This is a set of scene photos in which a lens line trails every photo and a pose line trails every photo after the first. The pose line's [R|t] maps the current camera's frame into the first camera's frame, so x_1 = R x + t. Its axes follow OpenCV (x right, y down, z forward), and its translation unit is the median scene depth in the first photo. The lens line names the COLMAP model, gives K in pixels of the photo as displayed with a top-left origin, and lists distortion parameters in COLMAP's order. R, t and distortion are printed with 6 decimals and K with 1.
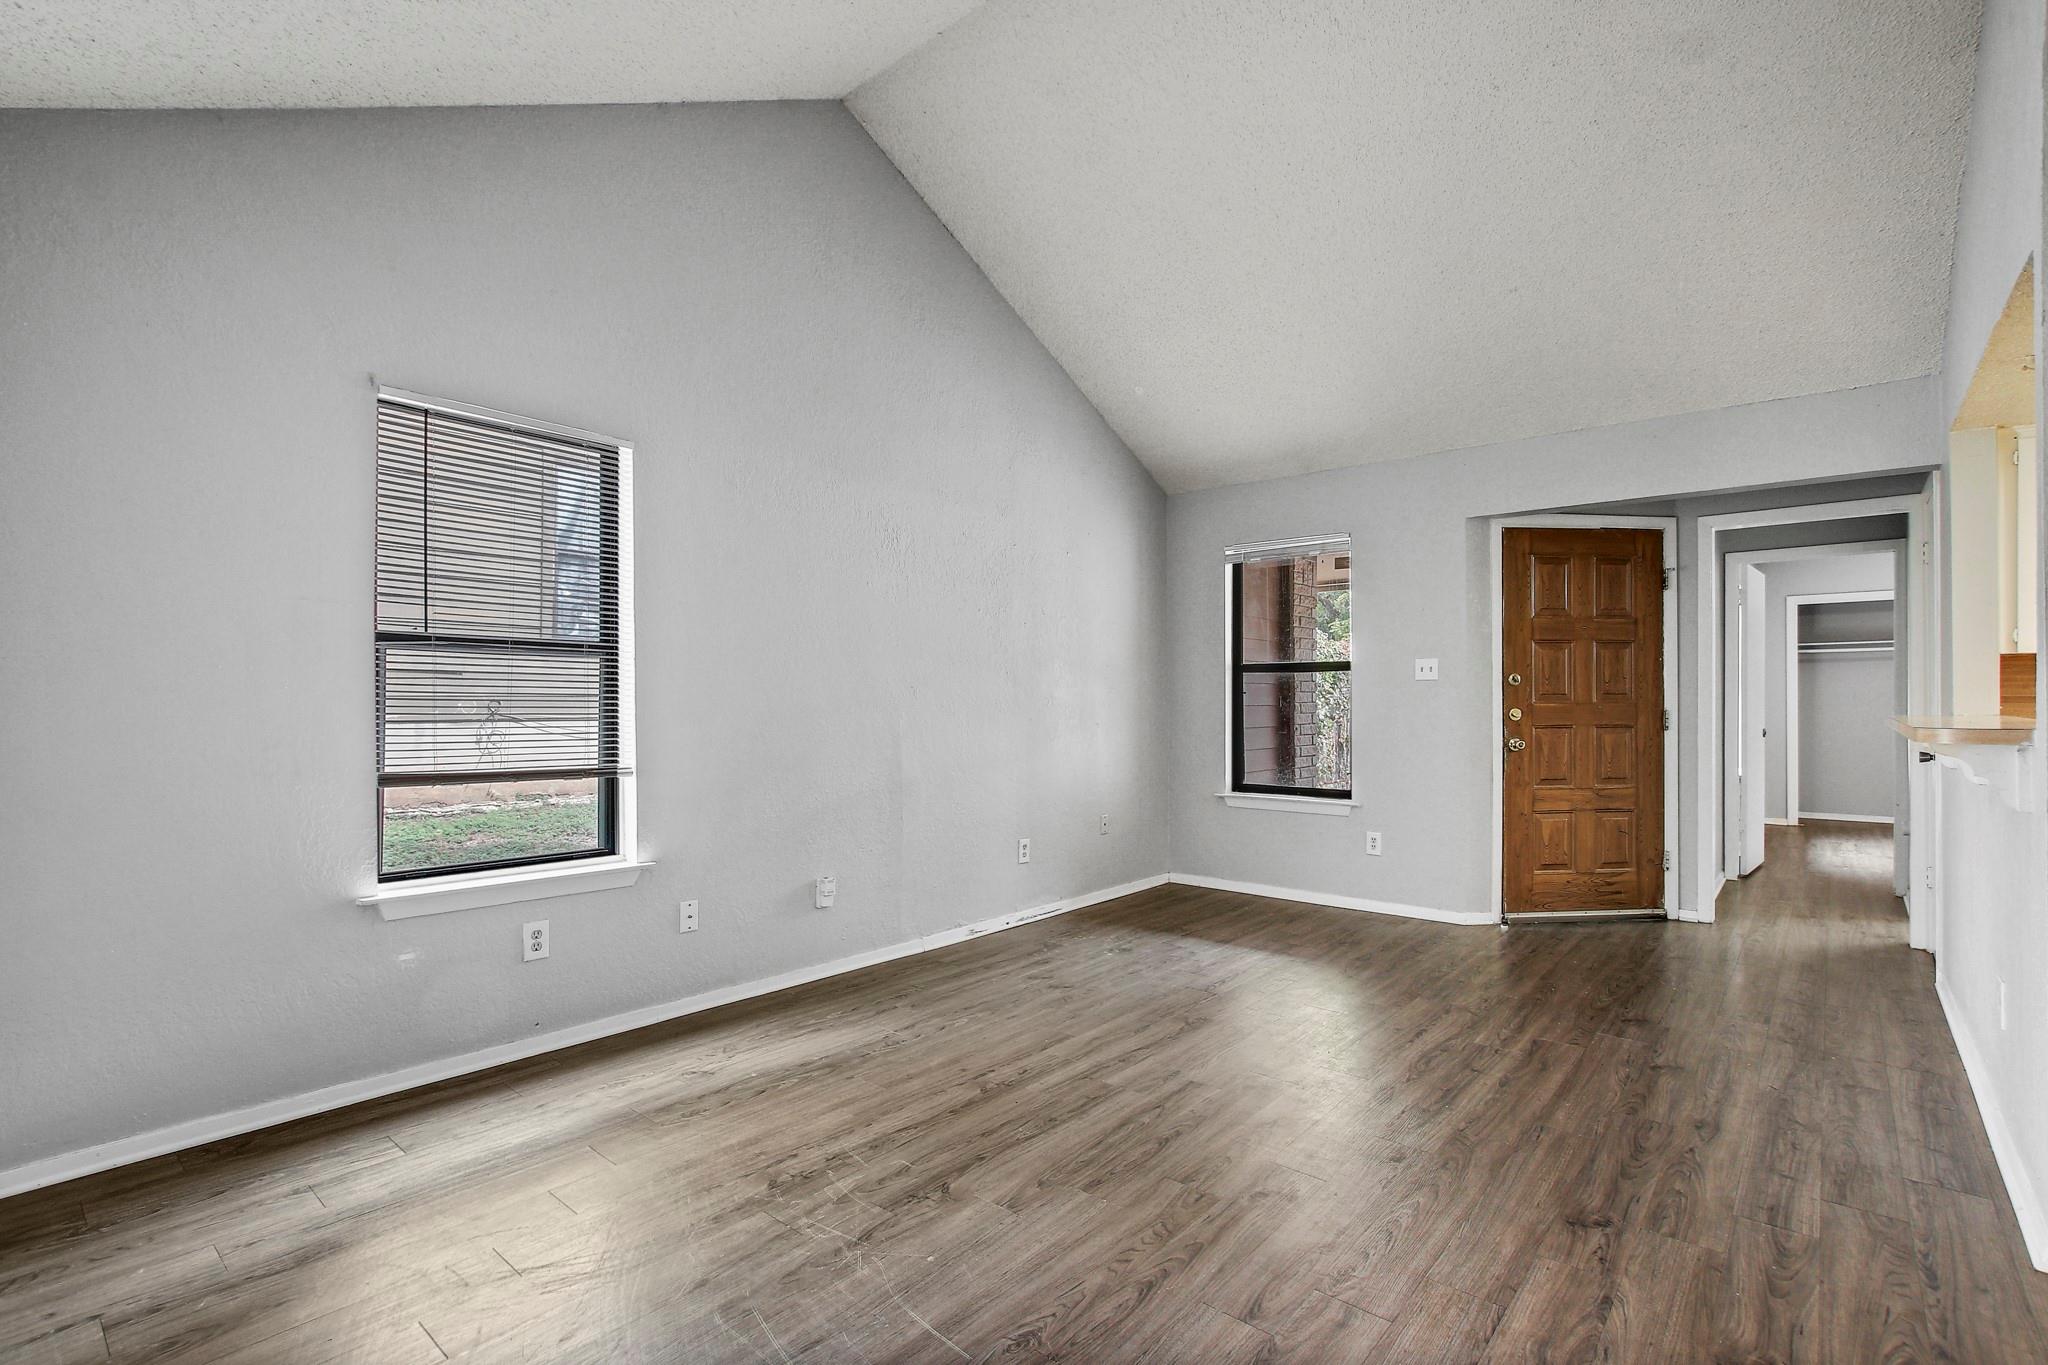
lens RADIAL K [[948.0, 0, 1019.8], [0, 948.0, 702.6], [0, 0, 1]] dist [-0.012326, 0.002435]
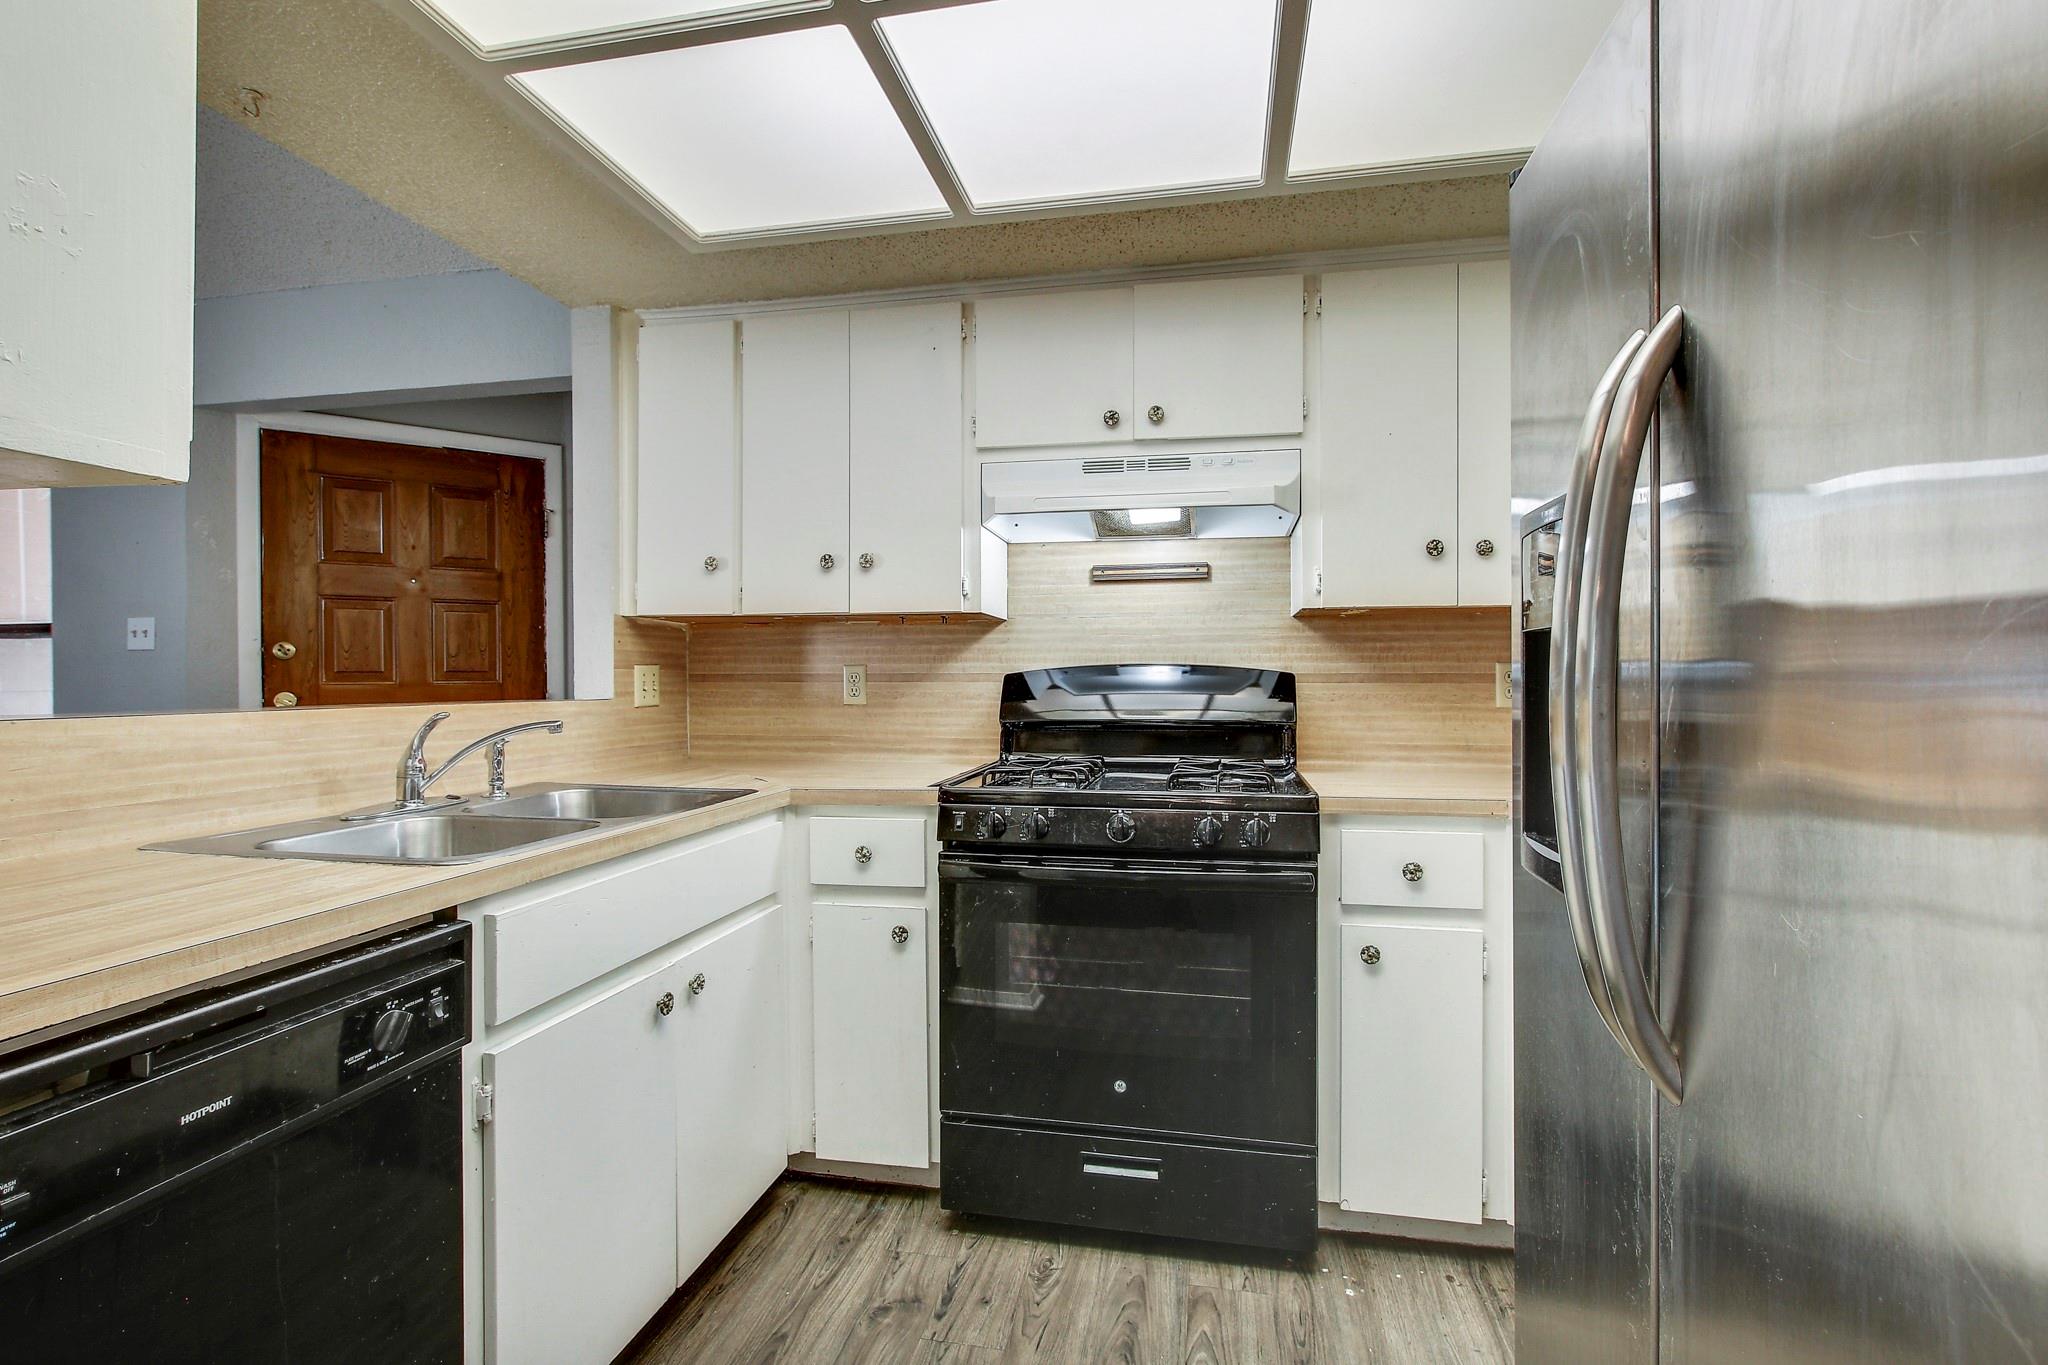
lens RADIAL K [[948.0, 0, 1027.0], [0, 948.0, 683.1], [0, 0, 1]] dist [-0.012326, 0.002435]
pose [[0.873220, -0.003004, 0.487316, 1.008865], [0.004164, 0.999990, -0.001298, 0.003706], [-0.487308, 0.003163, 0.873225, 0.206077]]
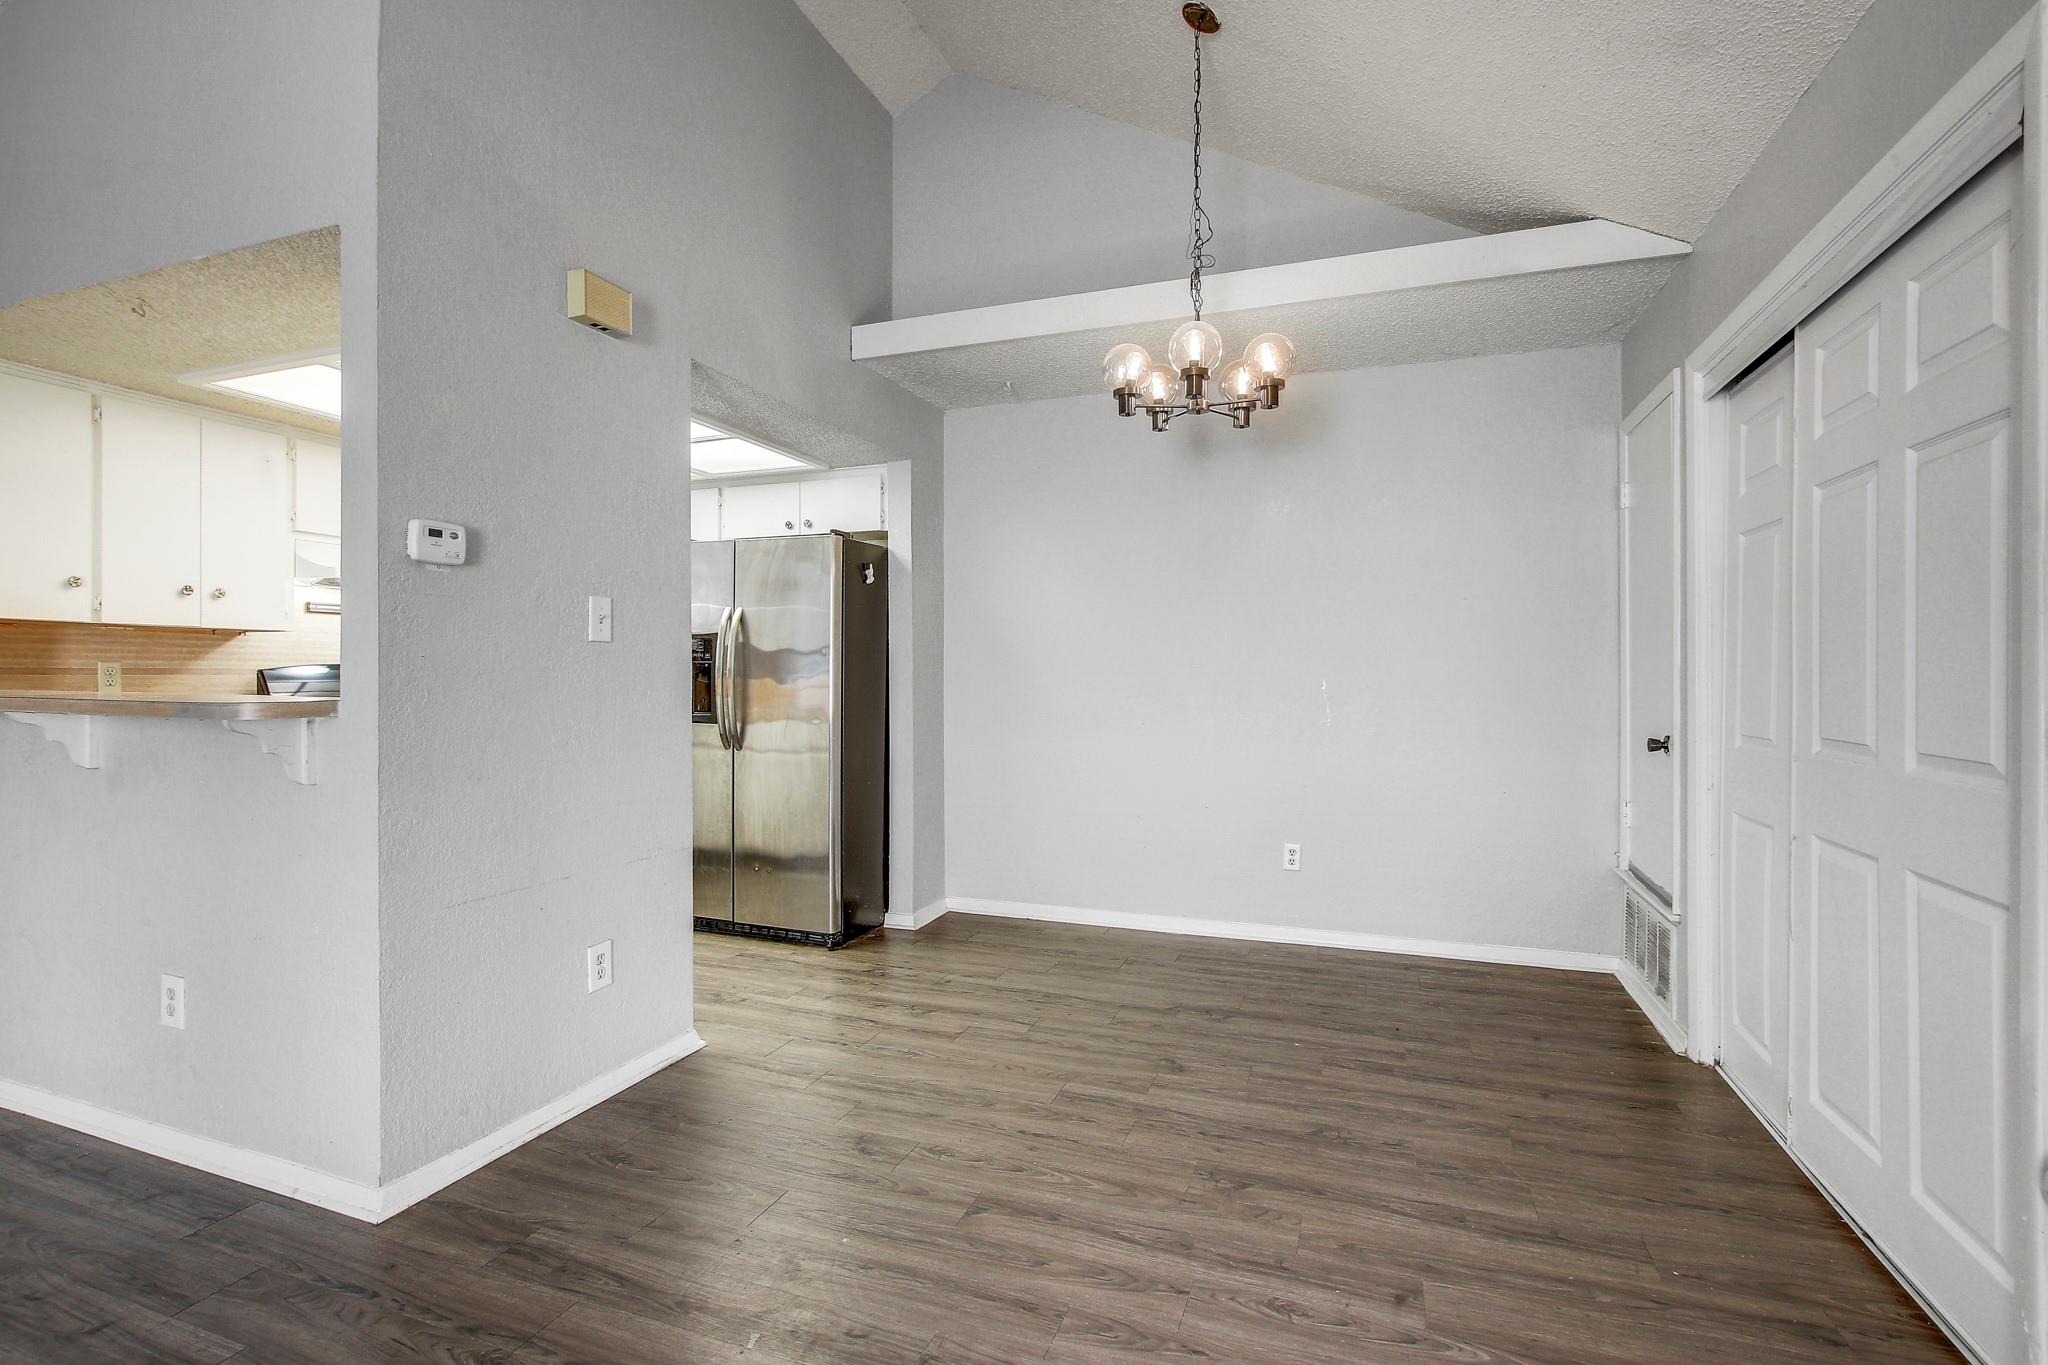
lens RADIAL K [[948.0, 0, 1025.8], [0, 948.0, 672.1], [0, 0, 1]] dist [-0.012326, 0.002435]
pose [[-0.348601, 0.000824, 0.937271, -0.077450], [0.003357, 0.999994, 0.000370, 0.001228], [-0.937265, 0.003275, -0.348602, 0.415693]]
